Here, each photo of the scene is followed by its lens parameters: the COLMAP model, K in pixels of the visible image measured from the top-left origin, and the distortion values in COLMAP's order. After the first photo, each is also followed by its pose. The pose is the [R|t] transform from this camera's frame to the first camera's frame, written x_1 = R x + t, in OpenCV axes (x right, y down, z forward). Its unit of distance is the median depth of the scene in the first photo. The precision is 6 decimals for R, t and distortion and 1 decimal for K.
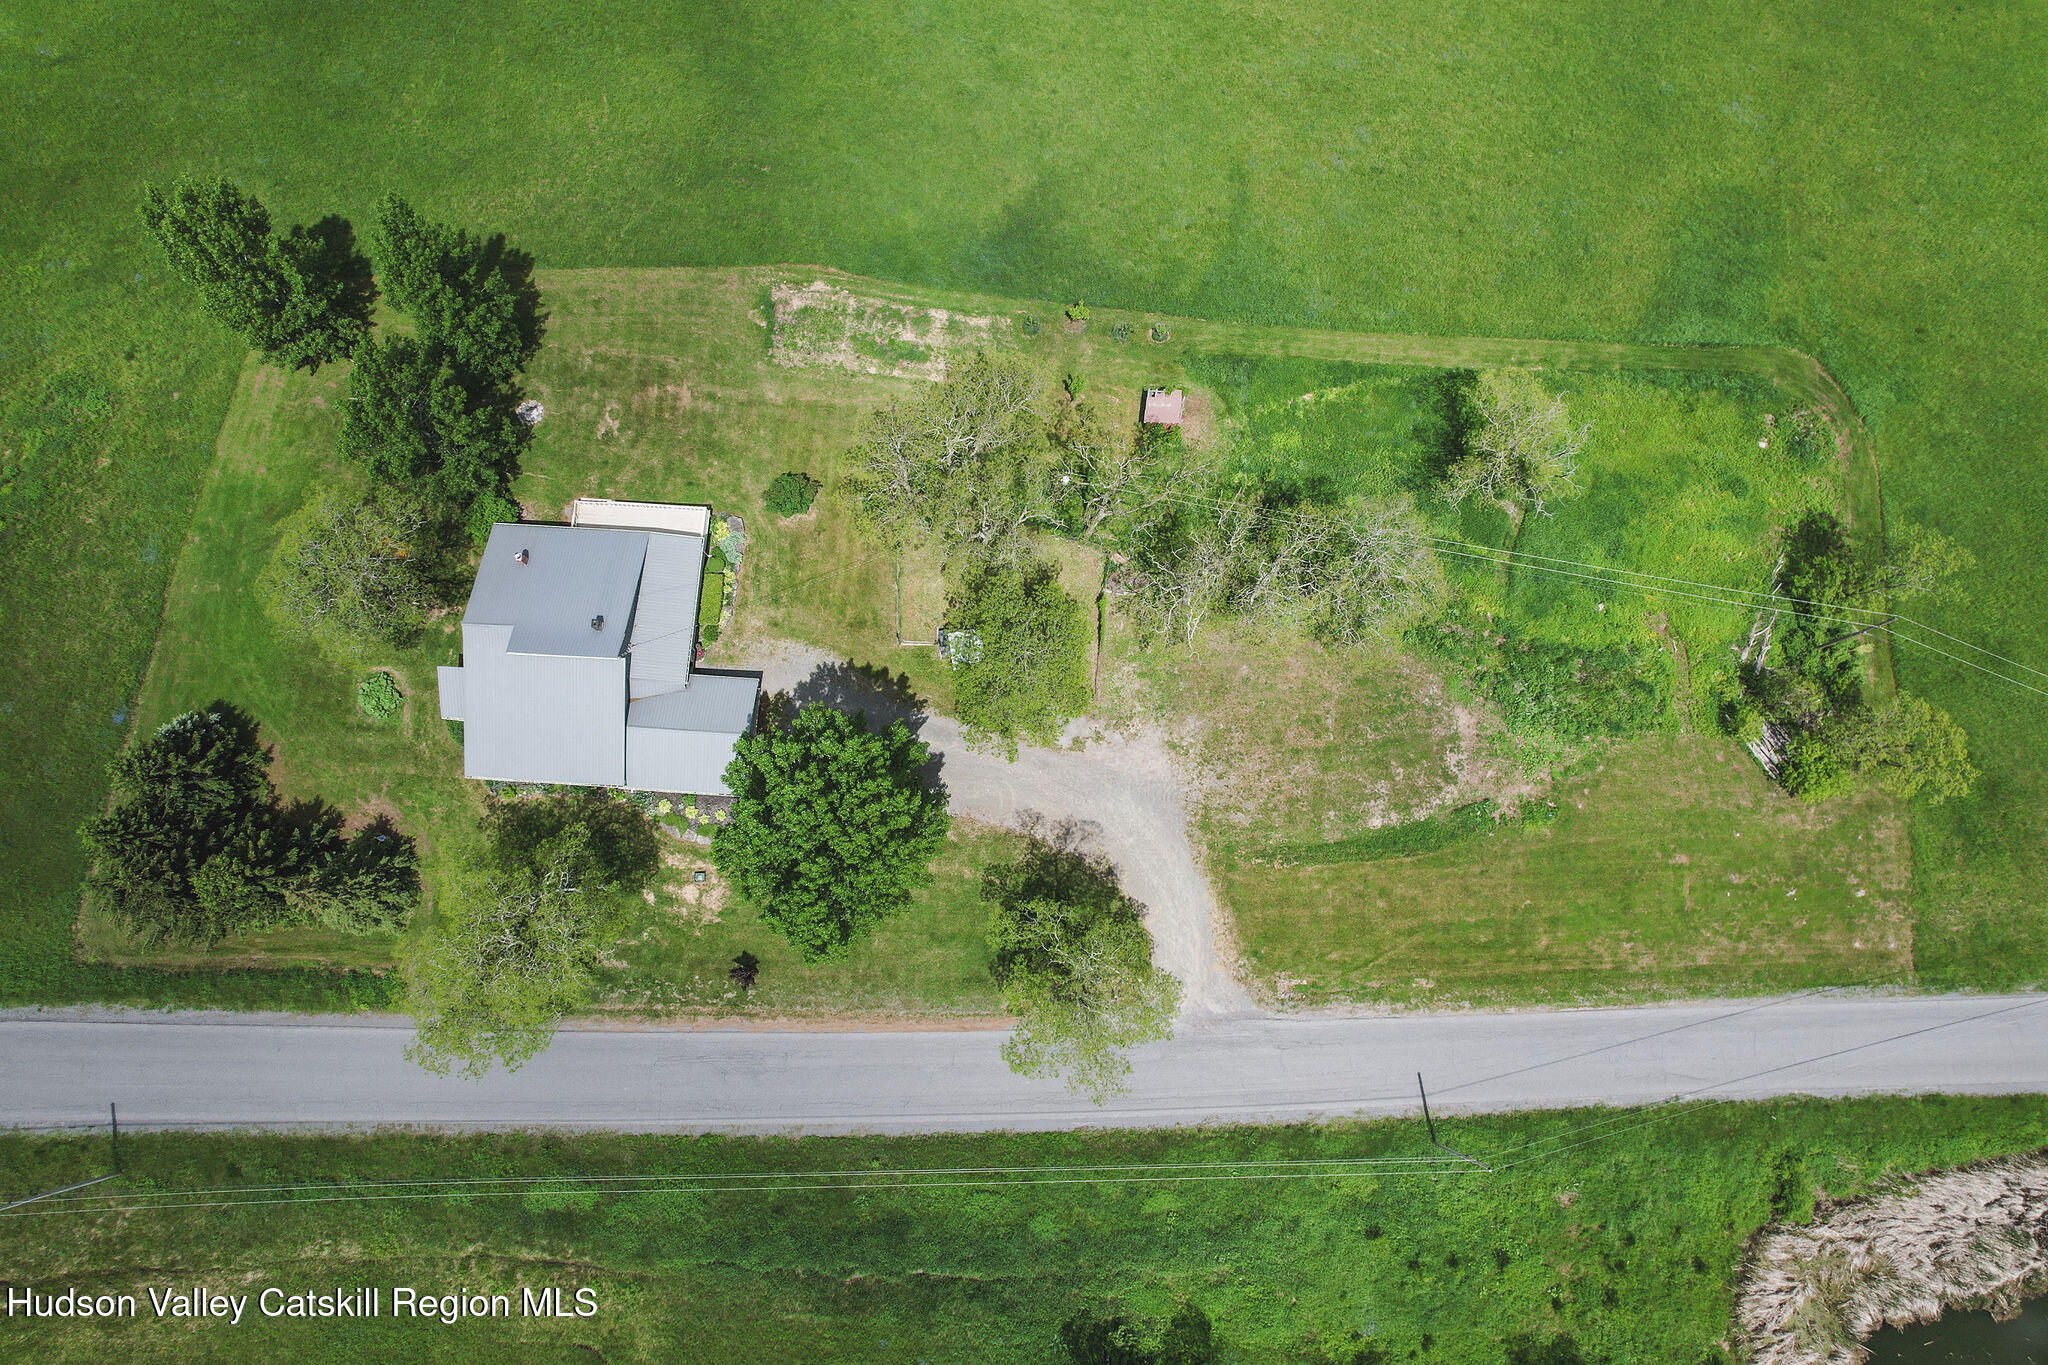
lens RADIAL K [[1313.8, 0, 1024.0], [0, 1313.8, 682.5], [0, 0, 1]] dist [-0.053654, 0.001154]
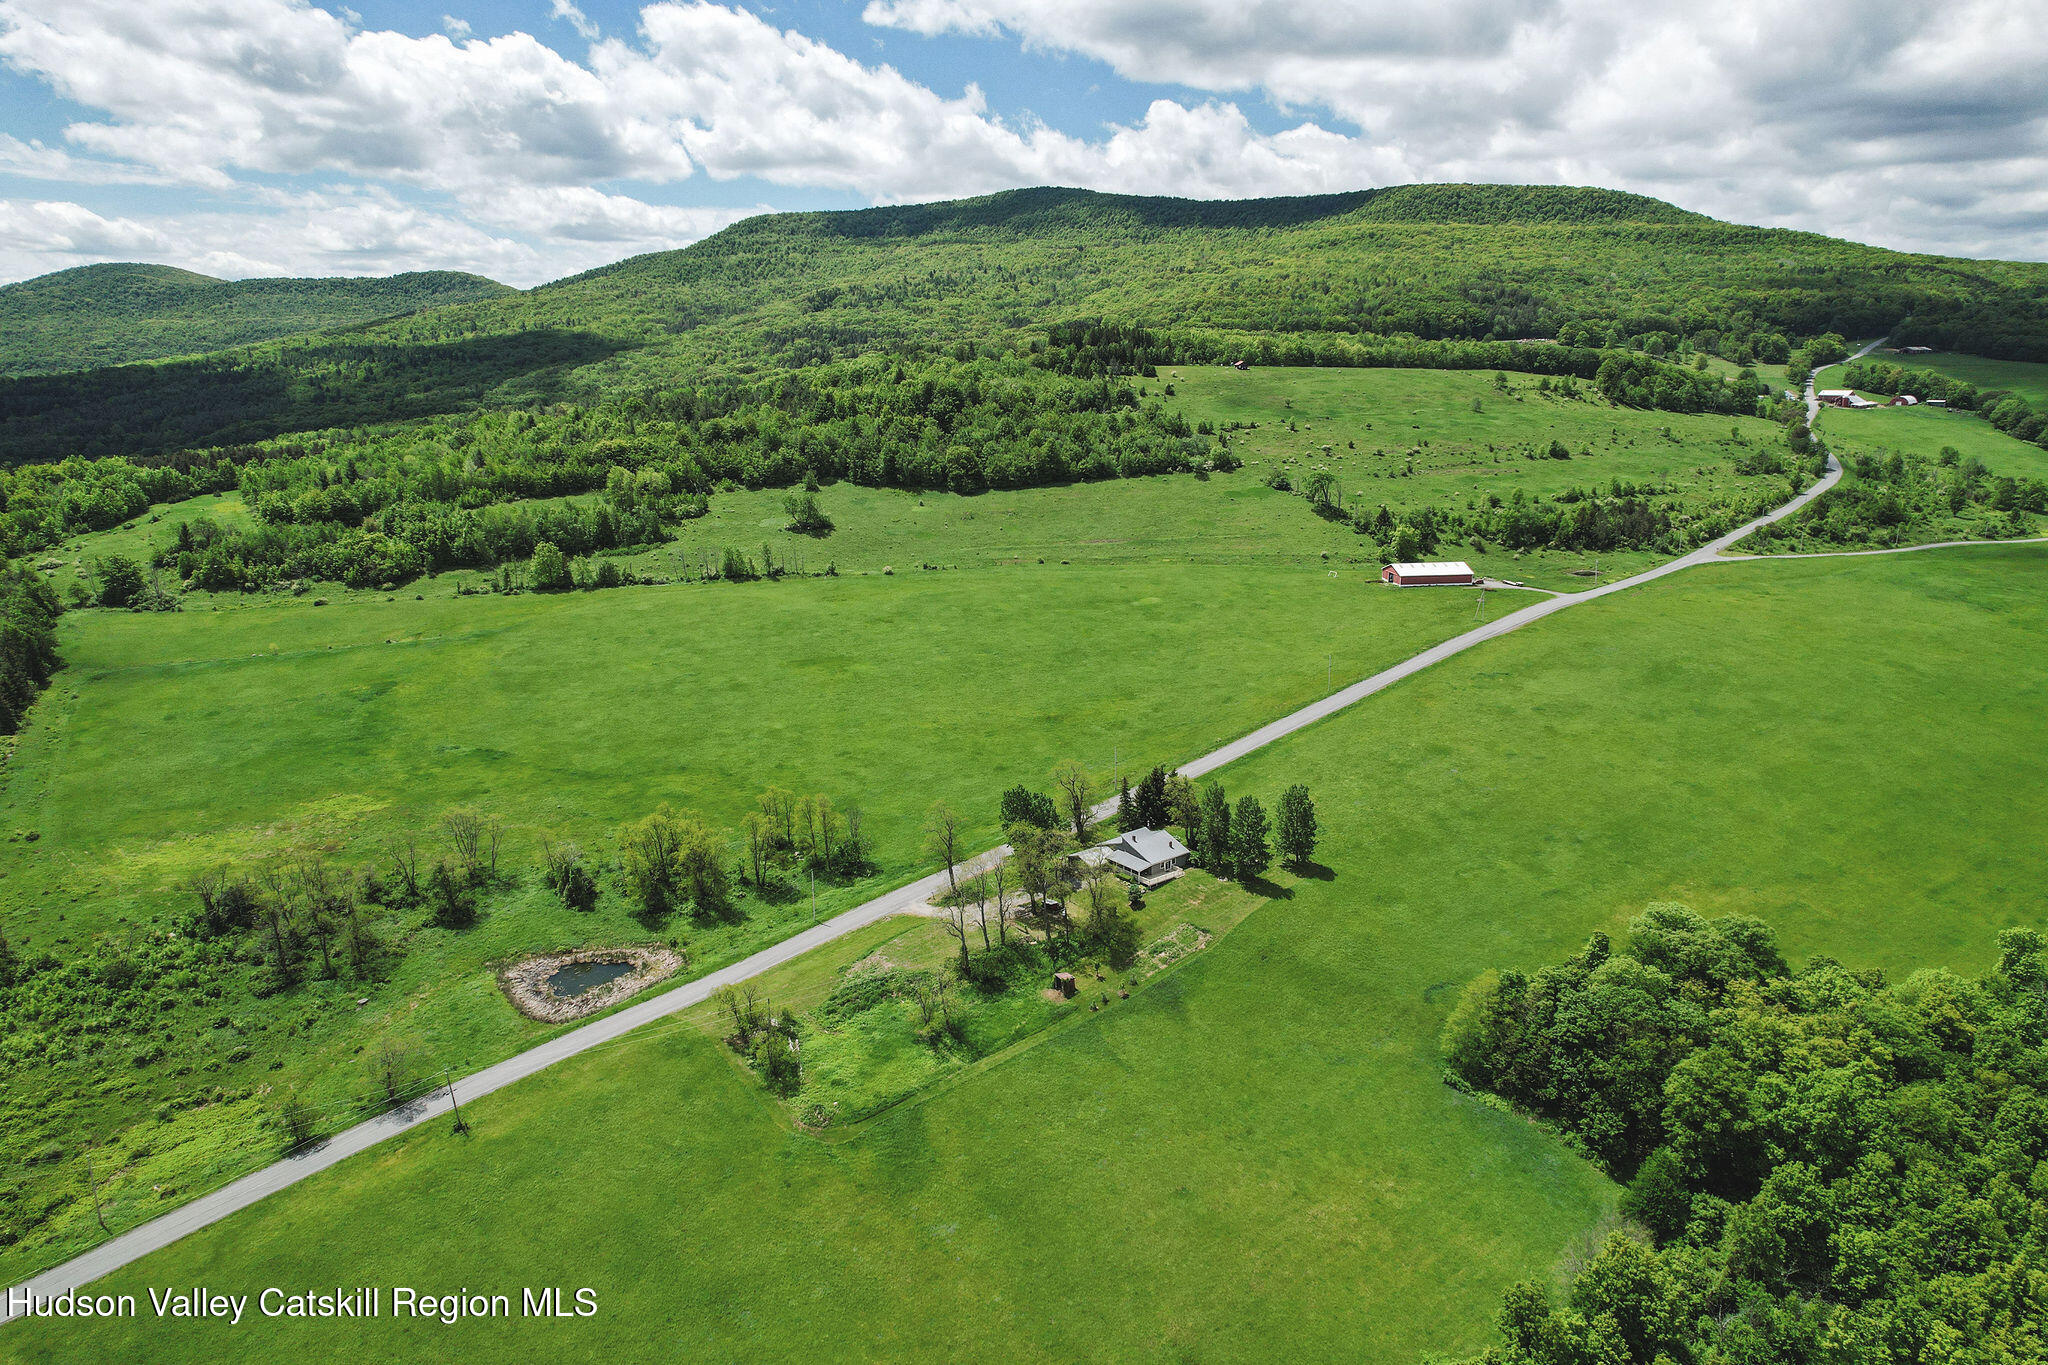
lens RADIAL K [[1313.8, 0, 1024.0], [0, 1313.8, 682.5], [0, 0, 1]] dist [-0.053654, 0.001154]
pose [[-0.750304, 0.164443, -0.640315, 1.714346], [-0.650811, -0.013565, 0.759119, -2.099550], [0.116146, 0.986293, 0.117199, 0.184852]]
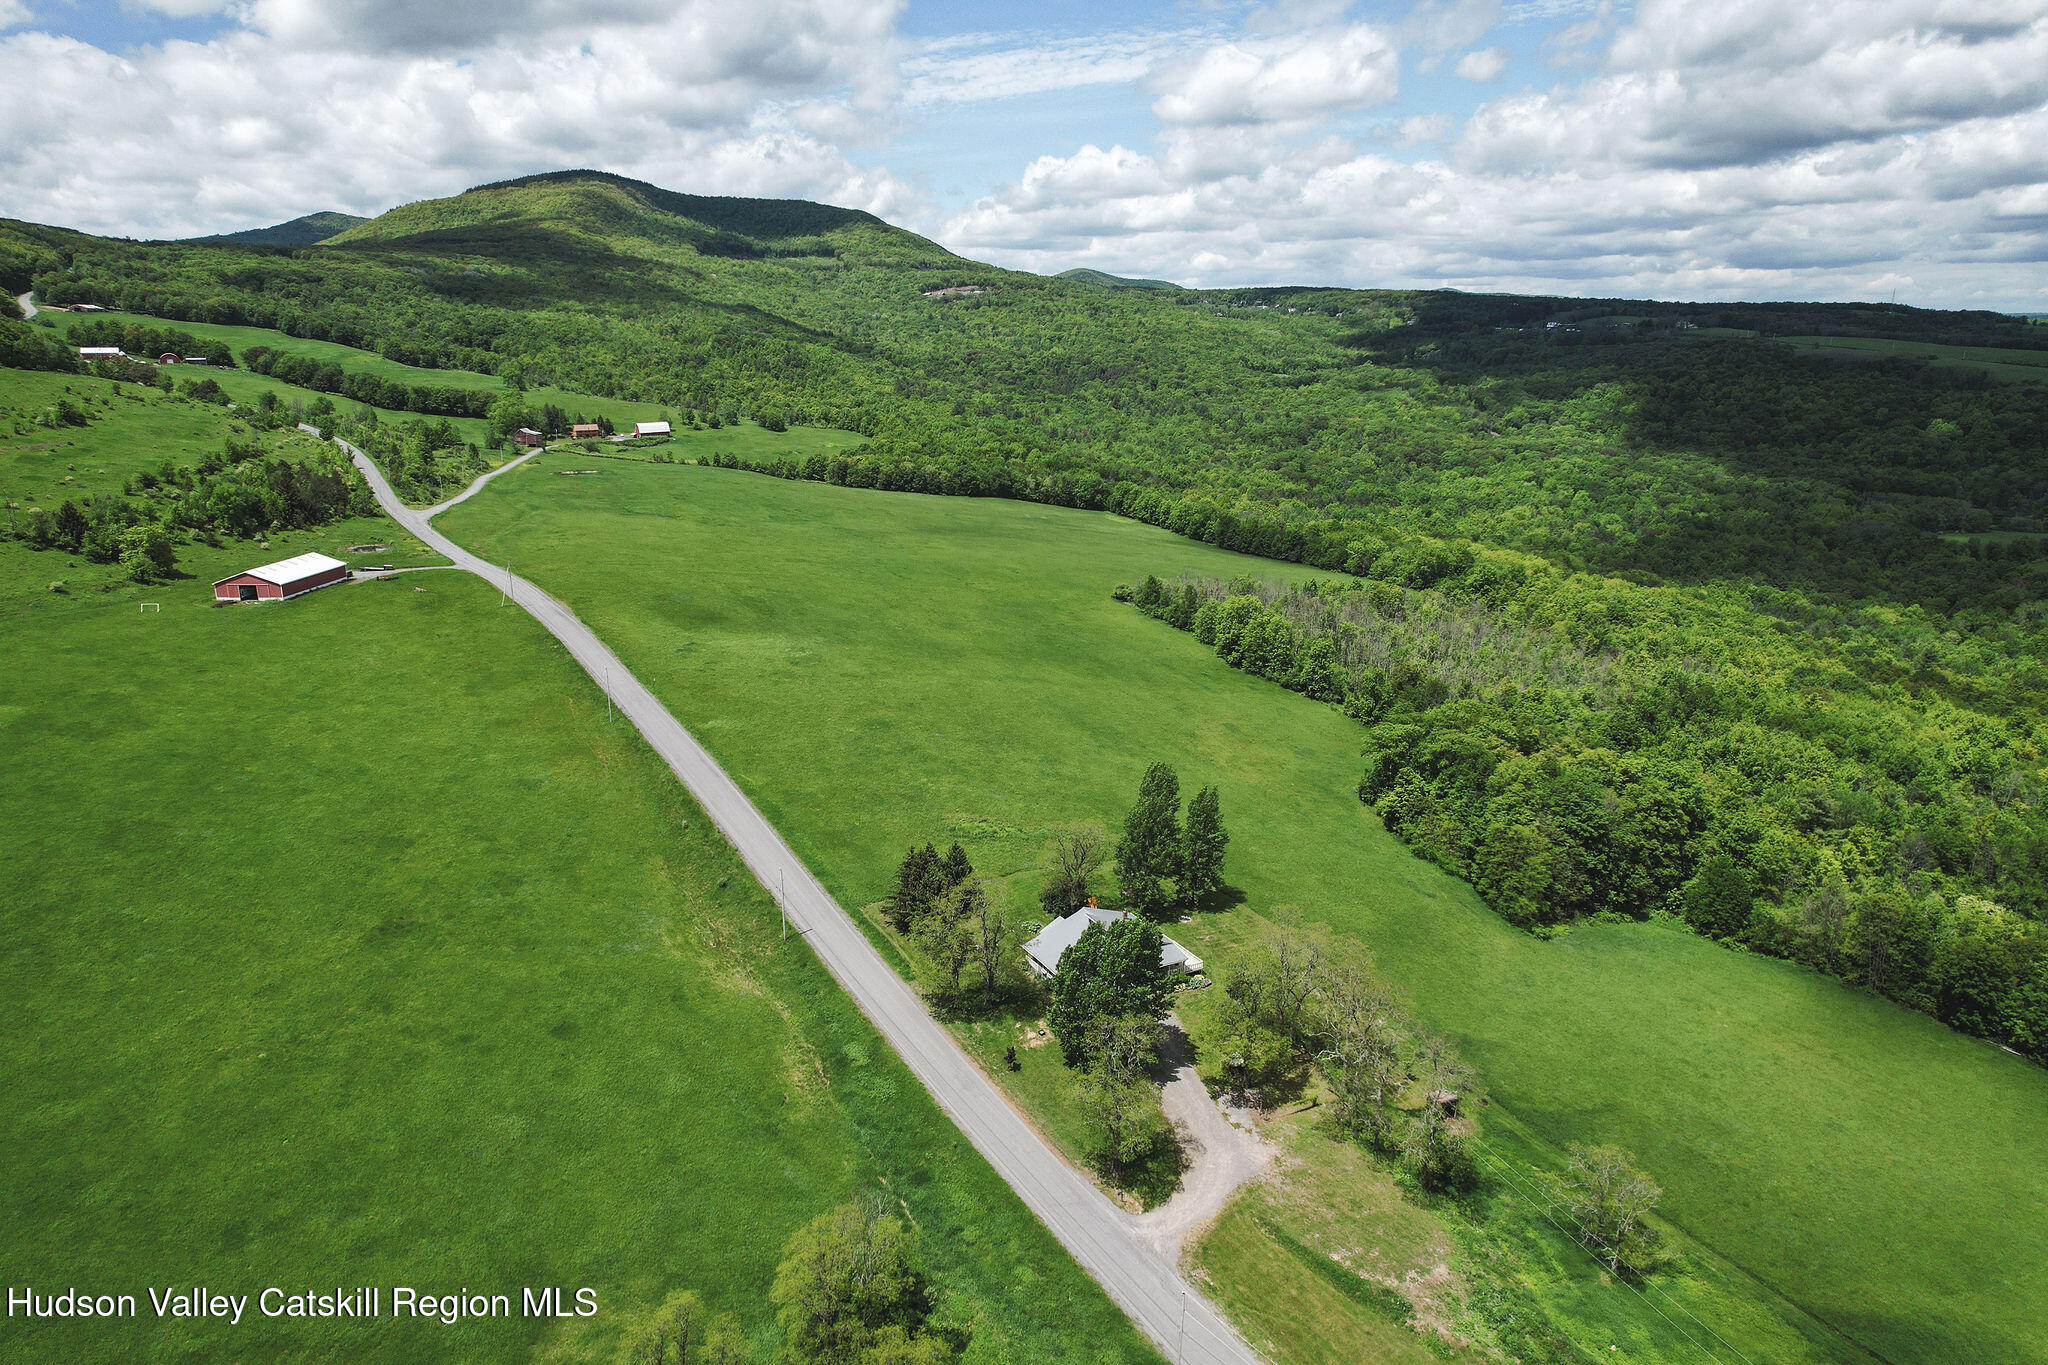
lens RADIAL K [[1313.8, 0, 1024.0], [0, 1313.8, 682.5], [0, 0, 1]] dist [-0.053654, 0.001154]
pose [[0.523027, 0.214828, -0.824798, 1.089146], [-0.840041, 0.293578, -0.456228, 0.823959], [0.144132, 0.931483, 0.334013, -0.061147]]
